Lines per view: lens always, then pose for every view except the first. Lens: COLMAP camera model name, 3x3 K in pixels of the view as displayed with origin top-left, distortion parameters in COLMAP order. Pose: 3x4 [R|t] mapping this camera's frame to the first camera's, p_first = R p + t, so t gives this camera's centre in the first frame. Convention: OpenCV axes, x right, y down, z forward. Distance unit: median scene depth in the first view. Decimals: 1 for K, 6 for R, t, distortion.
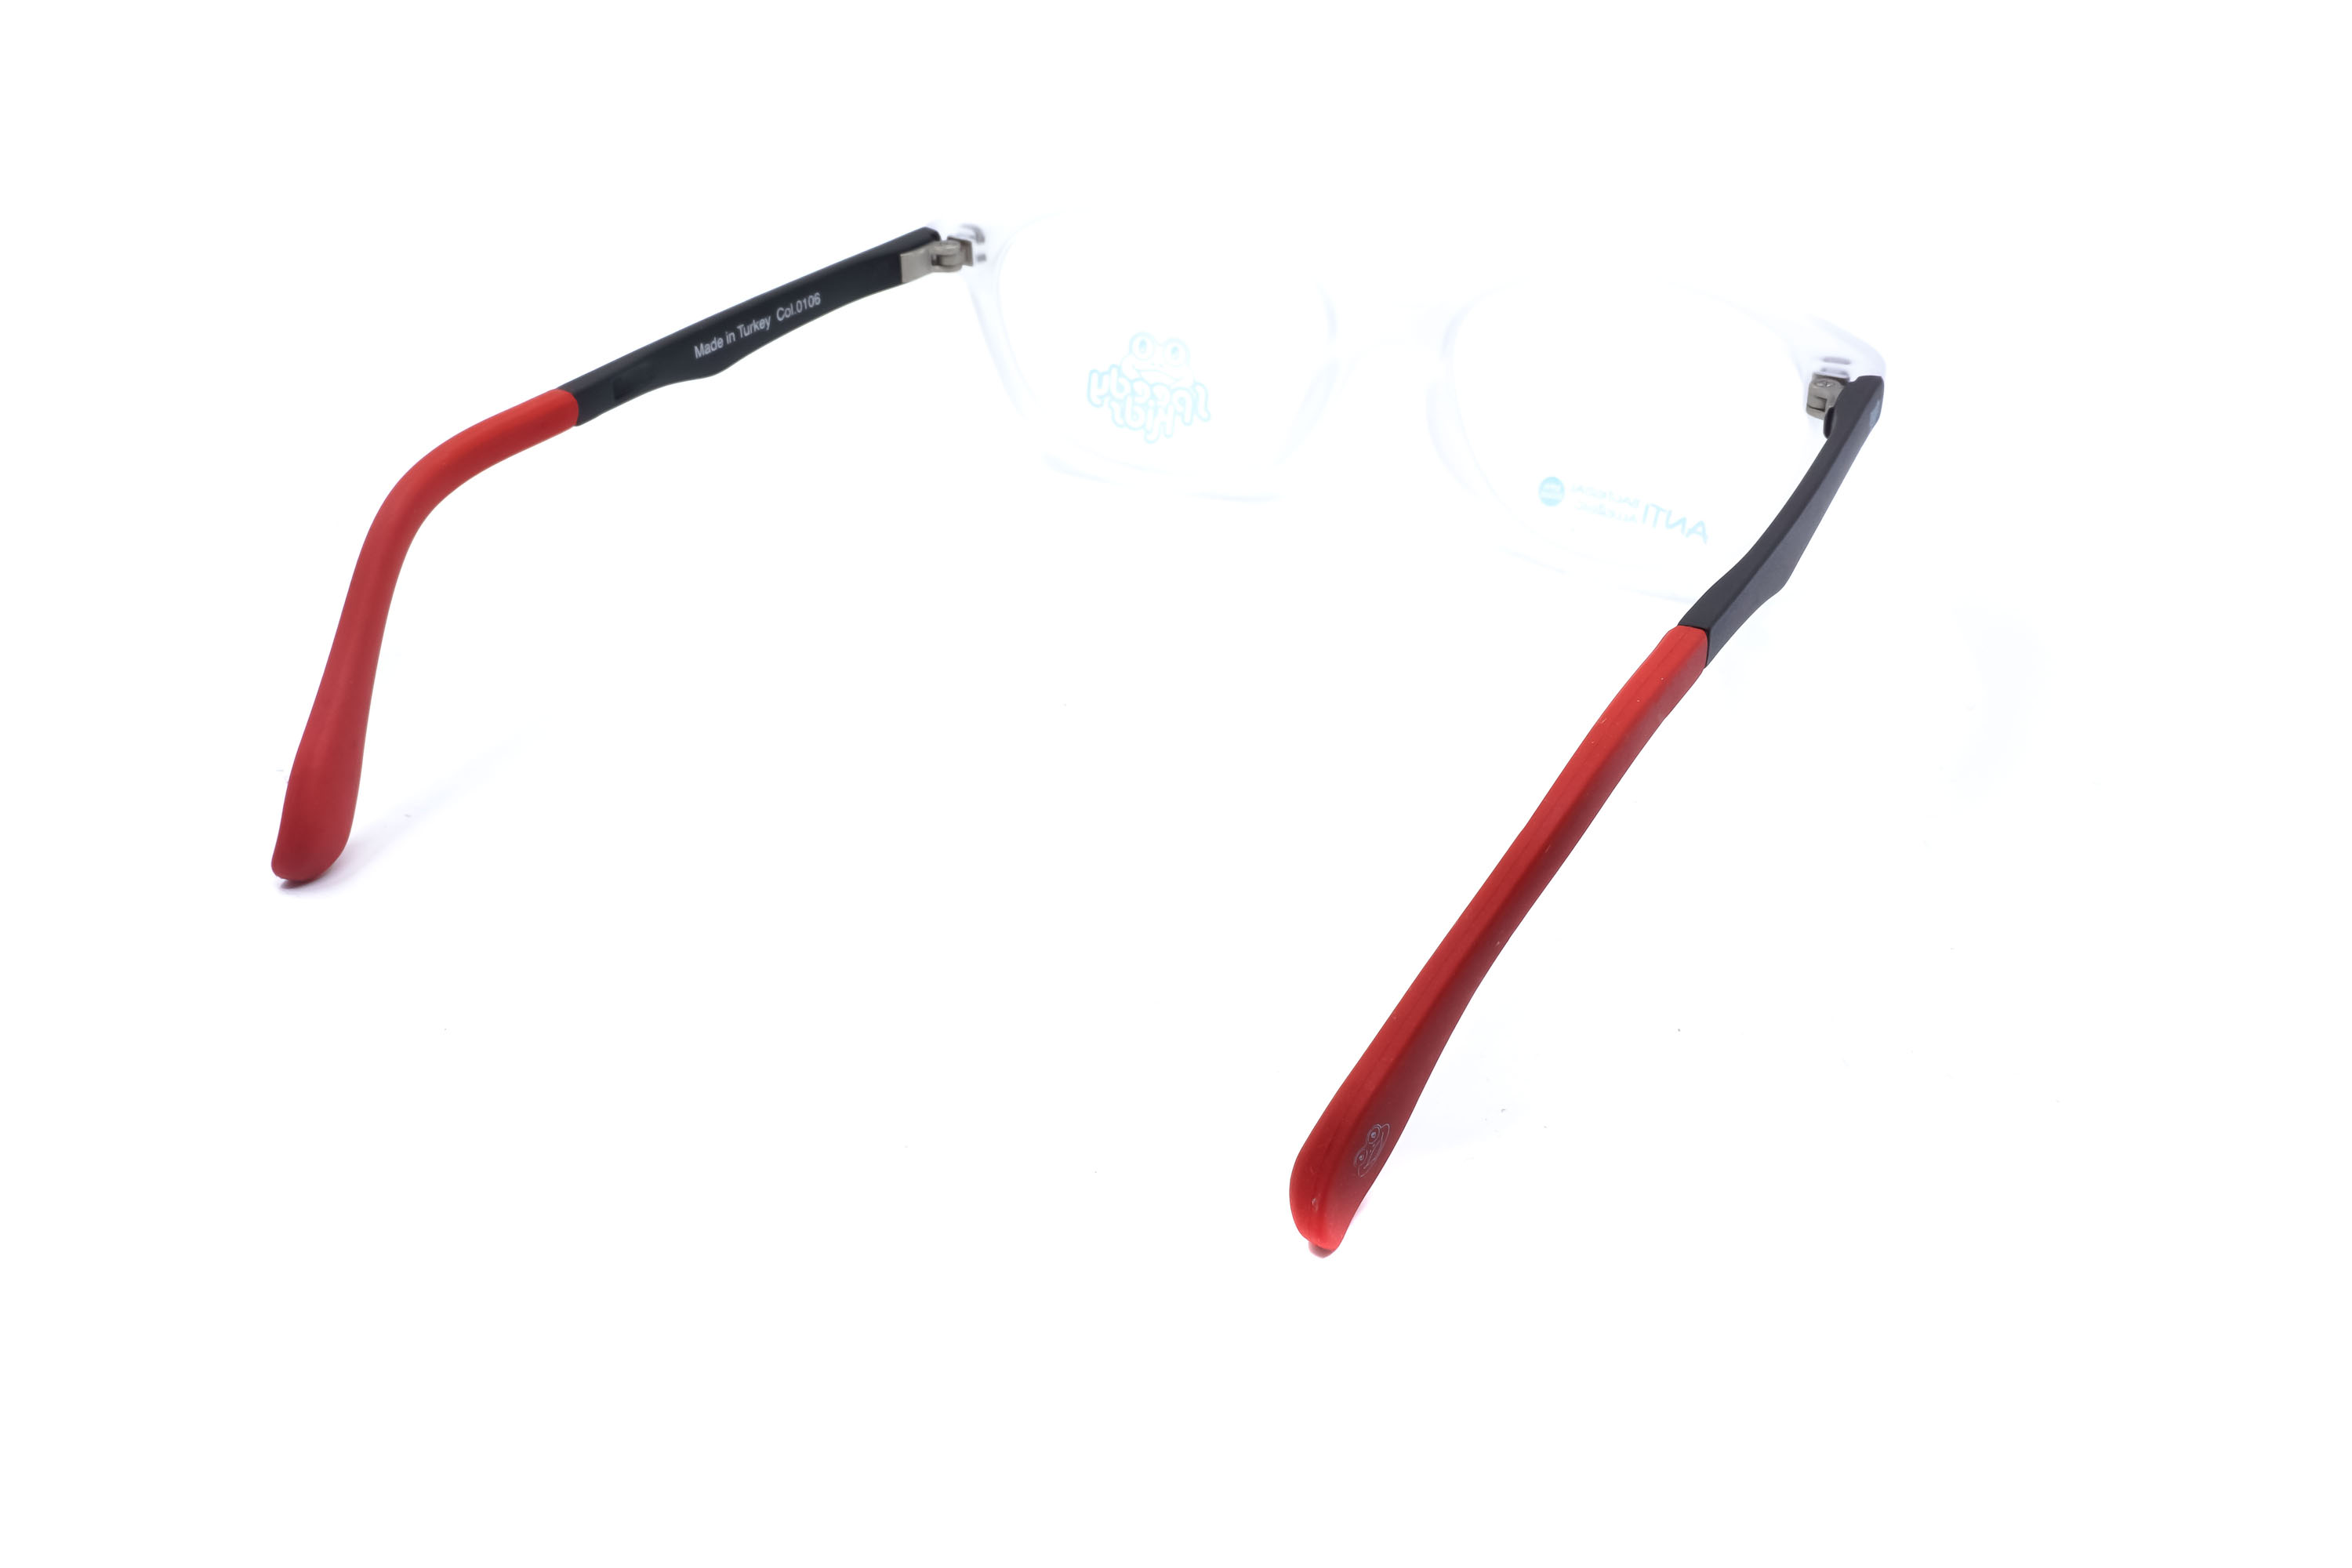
lens RADIAL K [[2442.3, 0, 1179.7], [0, 2442.3, 777.6], [0, 0, 1]] dist [0.003819, -0.006123]
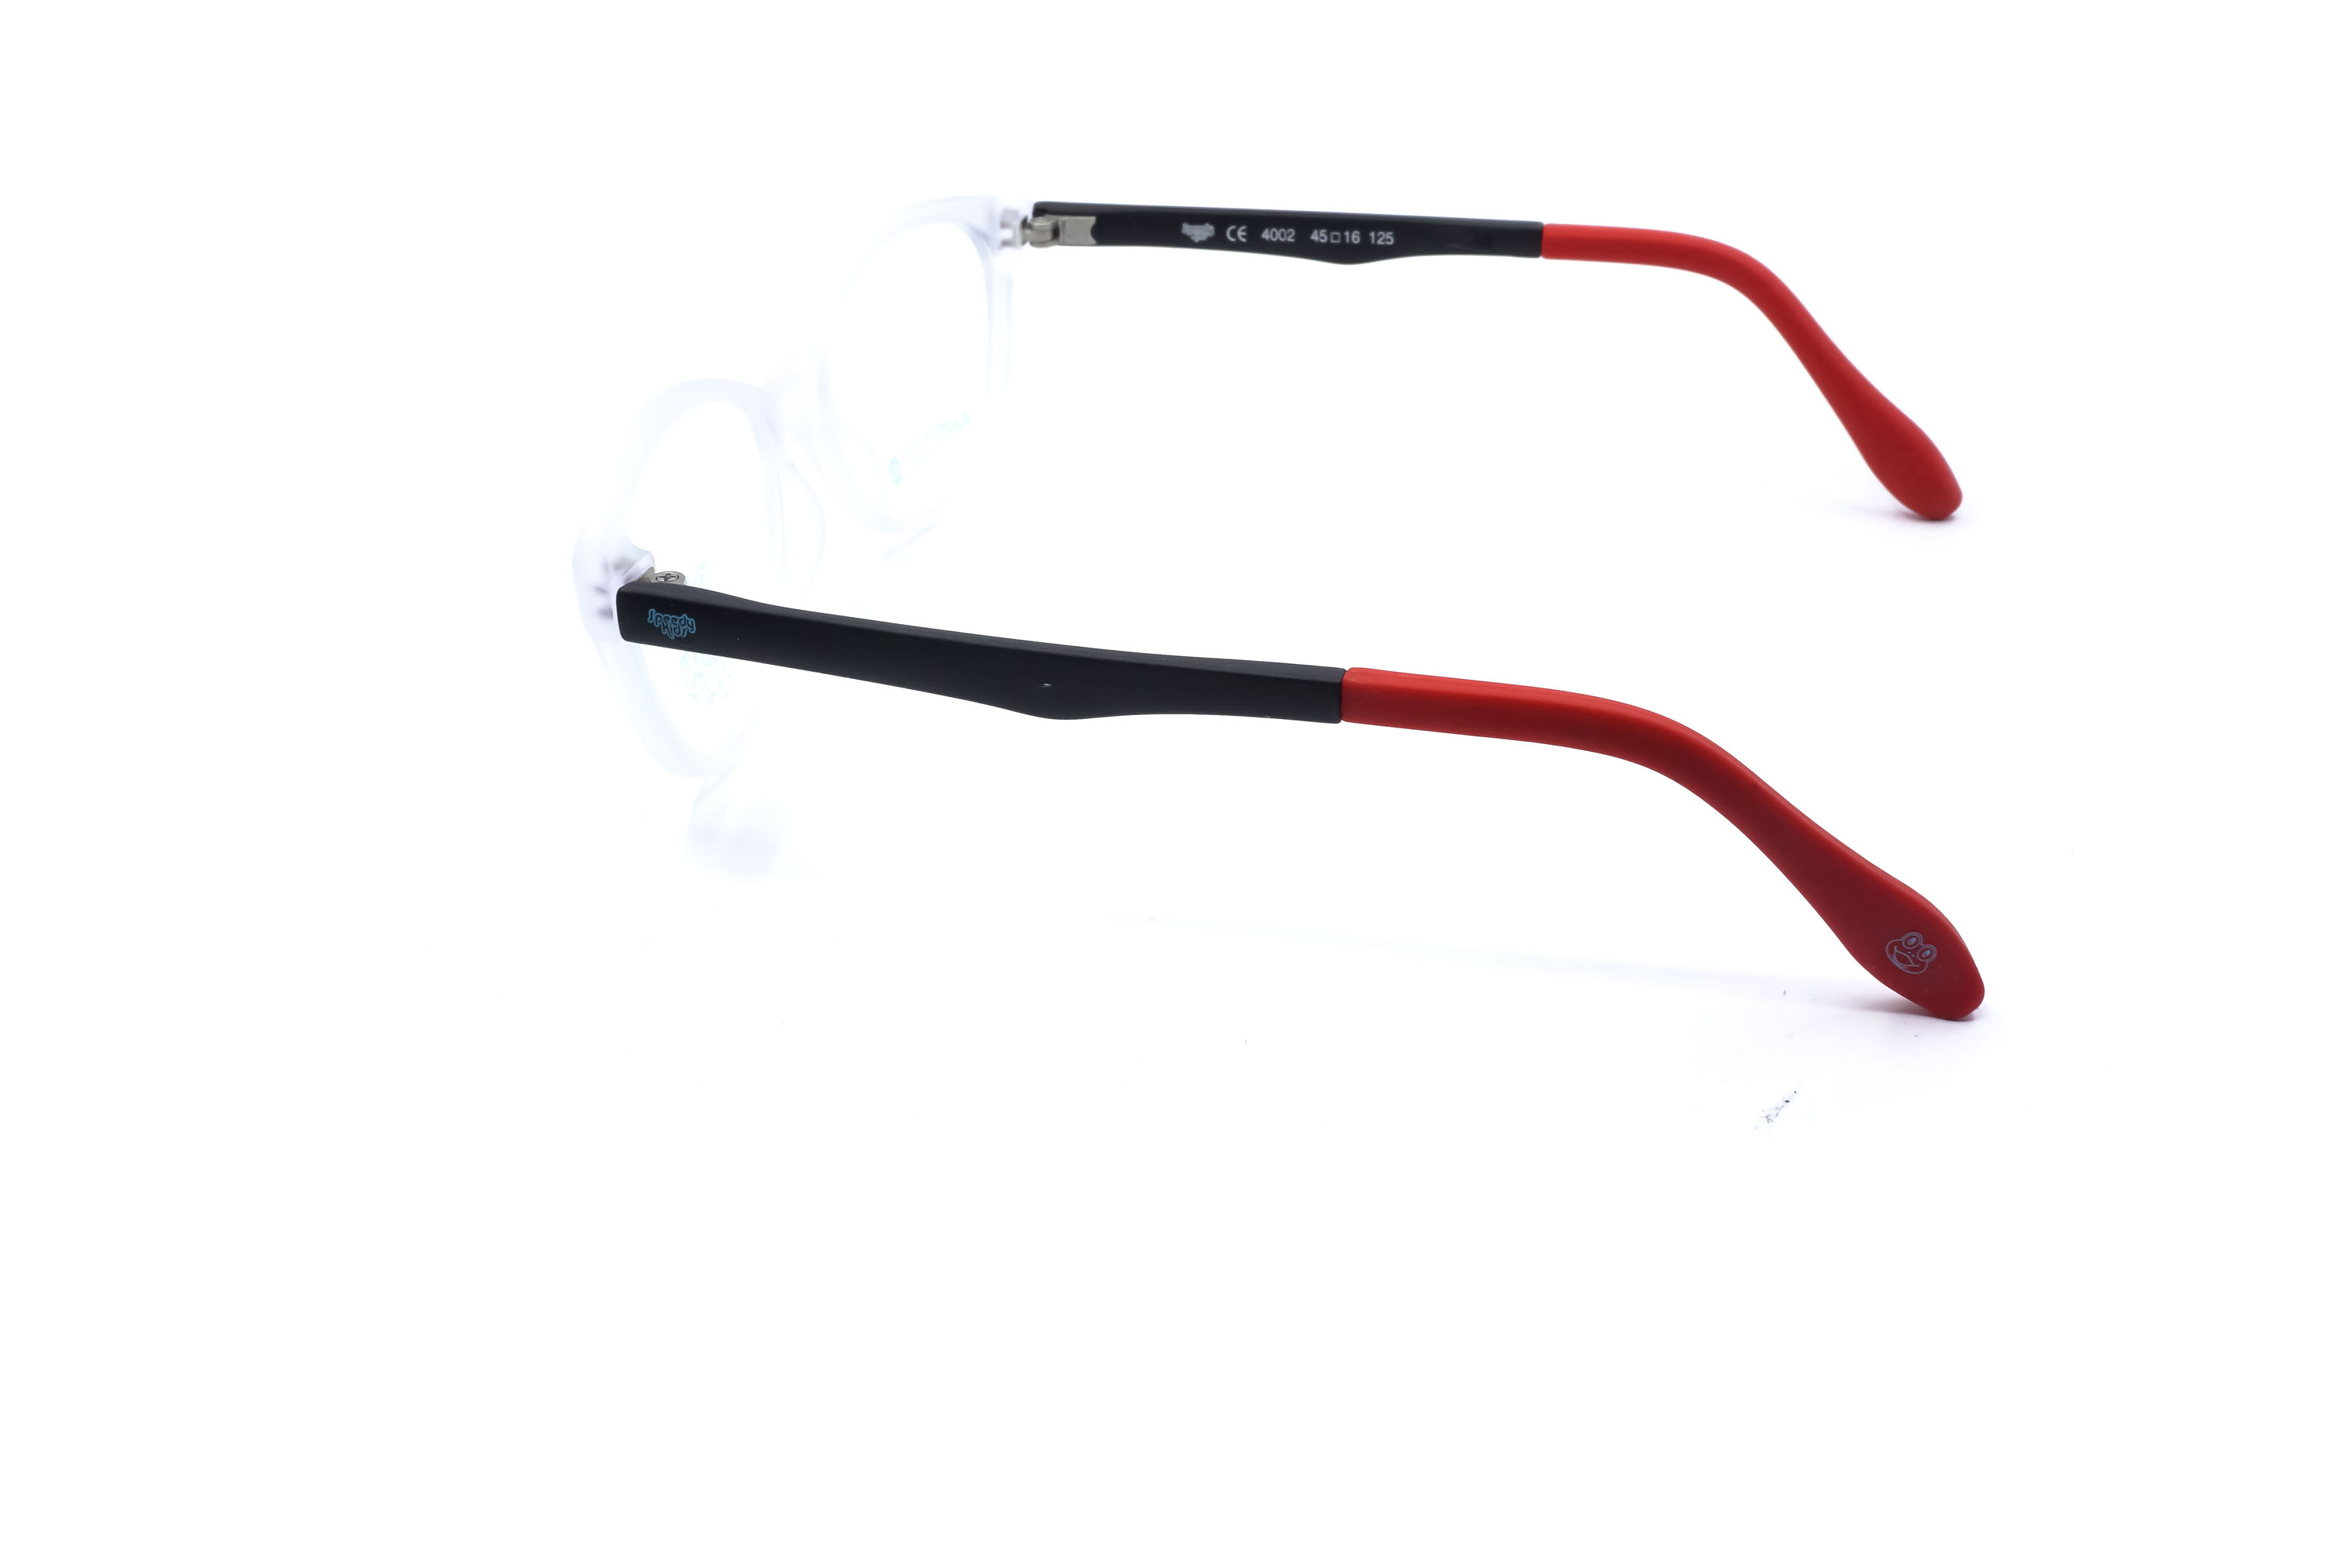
lens RADIAL K [[2442.3, 0, 1179.7], [0, 2442.3, 777.6], [0, 0, 1]] dist [0.003819, -0.006123]
pose [[-0.259499, -0.453300, 0.852748, -0.768822], [0.494002, 0.696425, 0.520532, -0.474023], [-0.829833, 0.556337, 0.043210, 0.868546]]
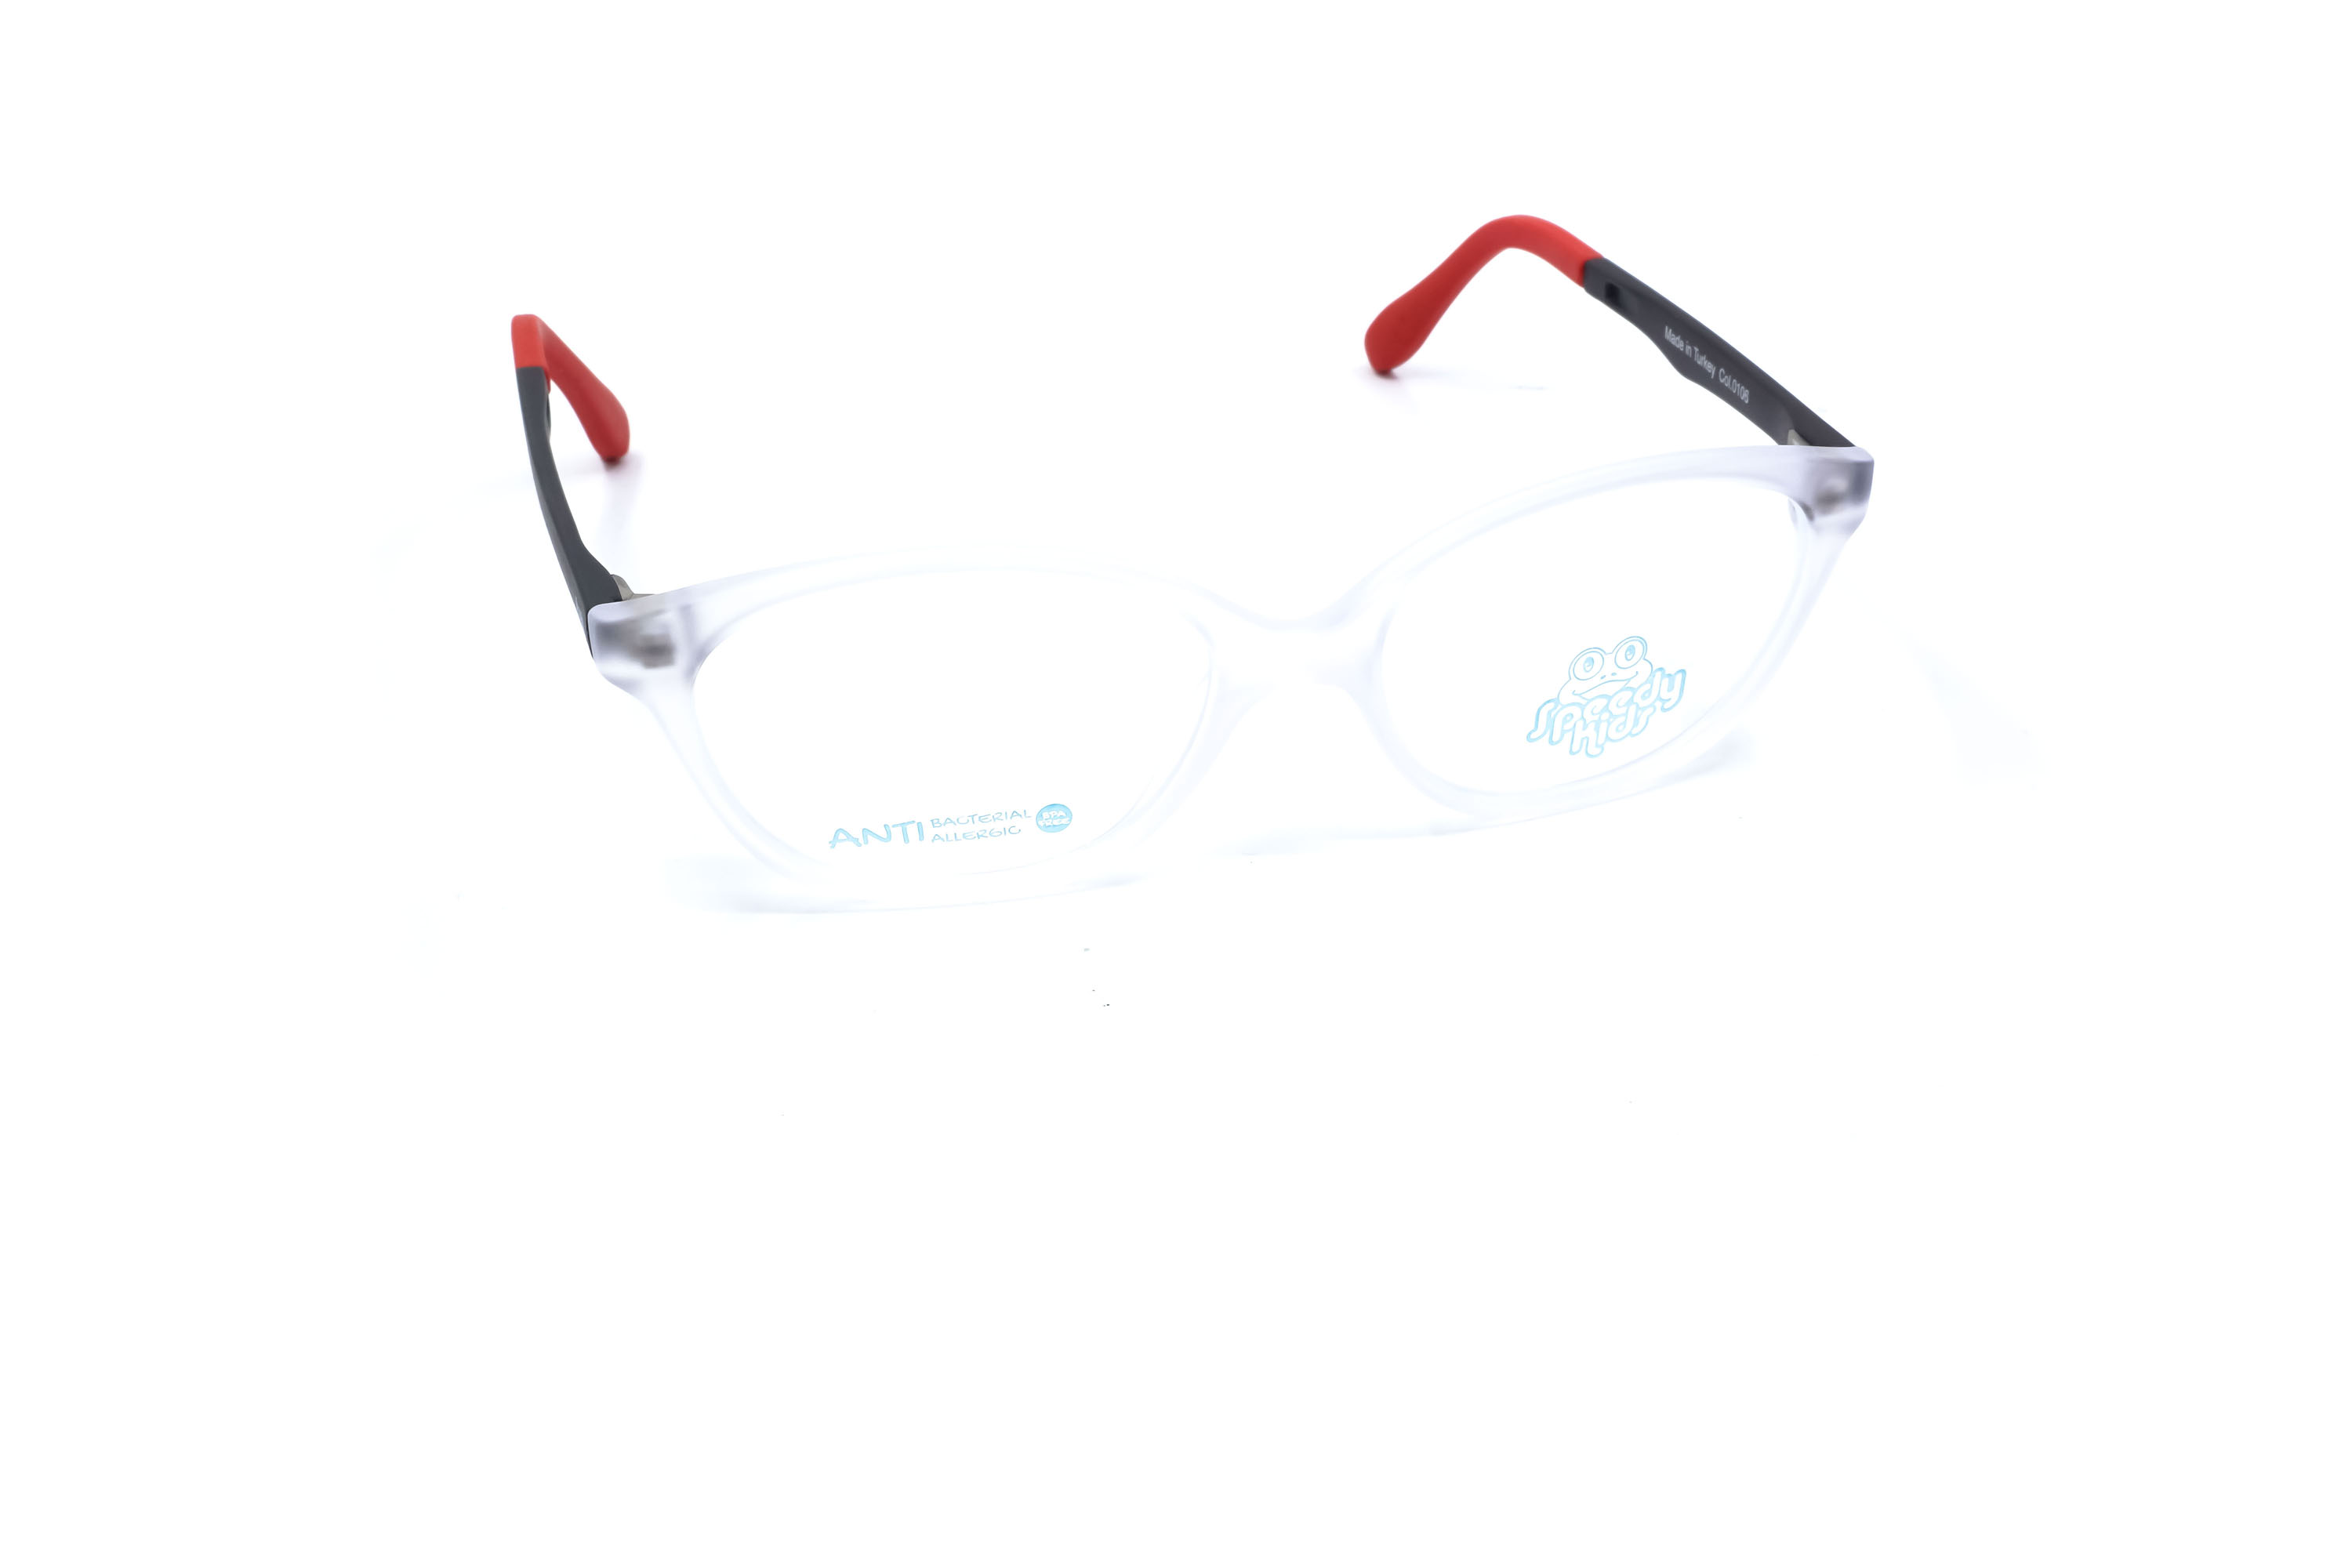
lens RADIAL K [[2455.0, 0, 1200.0], [0, 2455.0, 783.4], [0, 0, 1]] dist [0.001520, -0.003278]
pose [[-0.701114, 0.374626, -0.606708, 0.553393], [-0.325695, 0.588667, 0.739861, -0.671882], [0.634319, 0.716329, -0.290709, 1.172489]]
